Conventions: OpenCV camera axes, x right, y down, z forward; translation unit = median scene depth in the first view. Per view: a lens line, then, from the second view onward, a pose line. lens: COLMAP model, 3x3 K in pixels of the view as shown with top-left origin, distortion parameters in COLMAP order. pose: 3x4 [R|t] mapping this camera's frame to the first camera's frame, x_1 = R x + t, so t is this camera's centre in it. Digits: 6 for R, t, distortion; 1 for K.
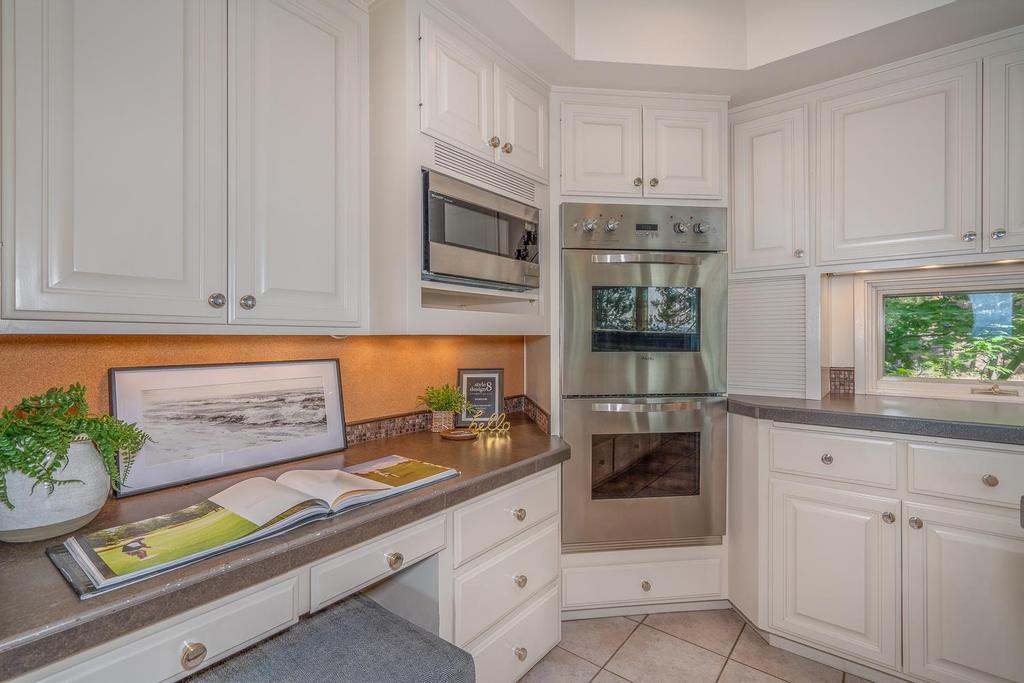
lens RADIAL K [[466.9, 0, 508.7], [0, 466.9, 338.8], [0, 0, 1]] dist [-0.015237, 0.008985]
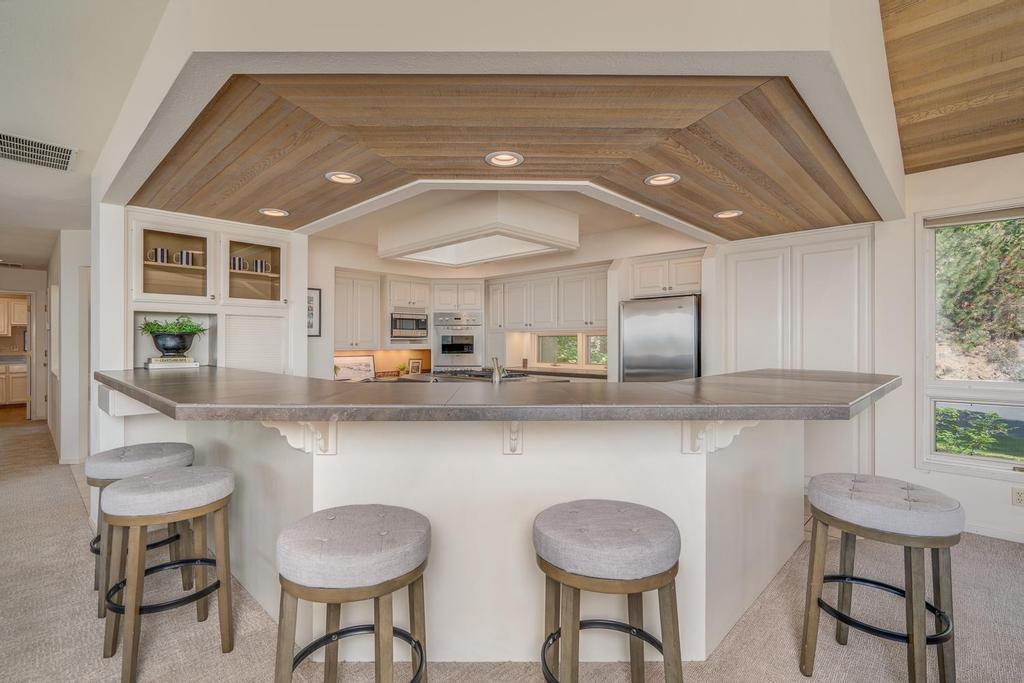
lens RADIAL K [[466.9, 0, 508.7], [0, 466.9, 338.8], [0, 0, 1]] dist [-0.015237, 0.008985]
pose [[0.996307, -0.004496, -0.085749, 1.127485], [0.003572, 0.999934, -0.010921, -0.051657], [0.085793, 0.010574, 0.996257, -2.868654]]
